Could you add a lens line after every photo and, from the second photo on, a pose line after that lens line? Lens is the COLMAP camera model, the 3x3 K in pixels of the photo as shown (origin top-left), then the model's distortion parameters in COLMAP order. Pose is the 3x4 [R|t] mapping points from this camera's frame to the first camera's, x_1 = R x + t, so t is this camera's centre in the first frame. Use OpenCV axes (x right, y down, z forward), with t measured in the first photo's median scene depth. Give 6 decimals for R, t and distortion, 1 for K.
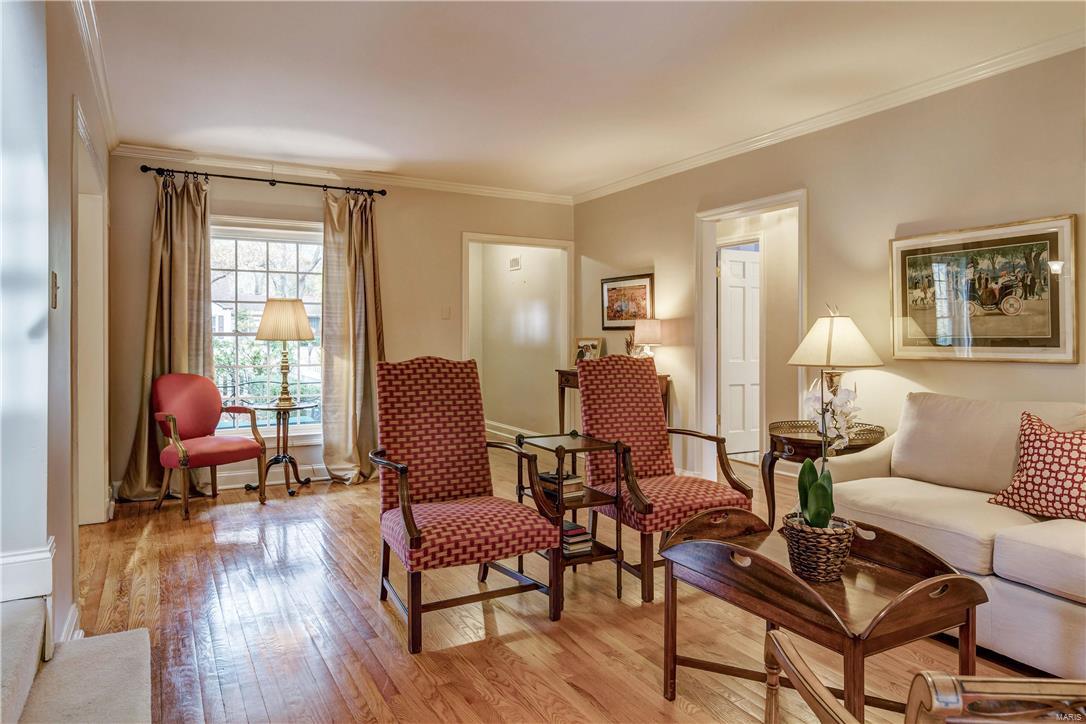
lens RADIAL K [[720.2, 0, 543.4], [0, 720.2, 323.0], [0, 0, 1]] dist [-0.007044, 0.001487]
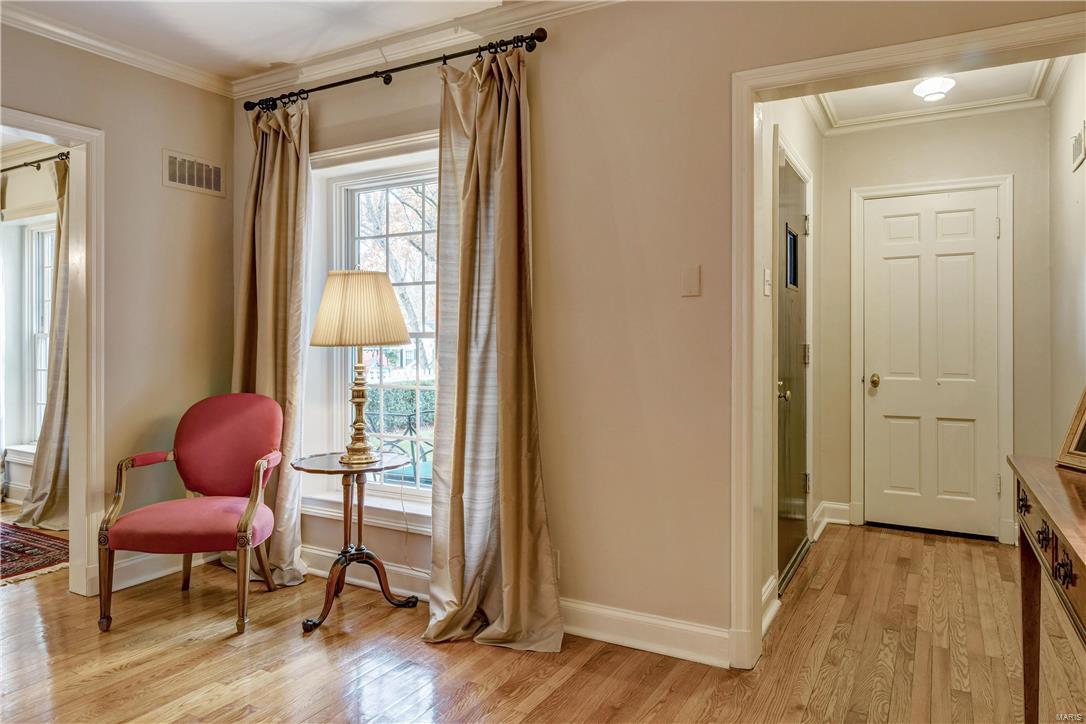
lens RADIAL K [[720.2, 0, 543.4], [0, 720.2, 323.0], [0, 0, 1]] dist [-0.007044, 0.001487]
pose [[0.539360, -0.014477, -0.841951, 0.194982], [0.025911, 0.999664, -0.000590, 0.010138], [0.841676, -0.021498, 0.539554, 0.807891]]
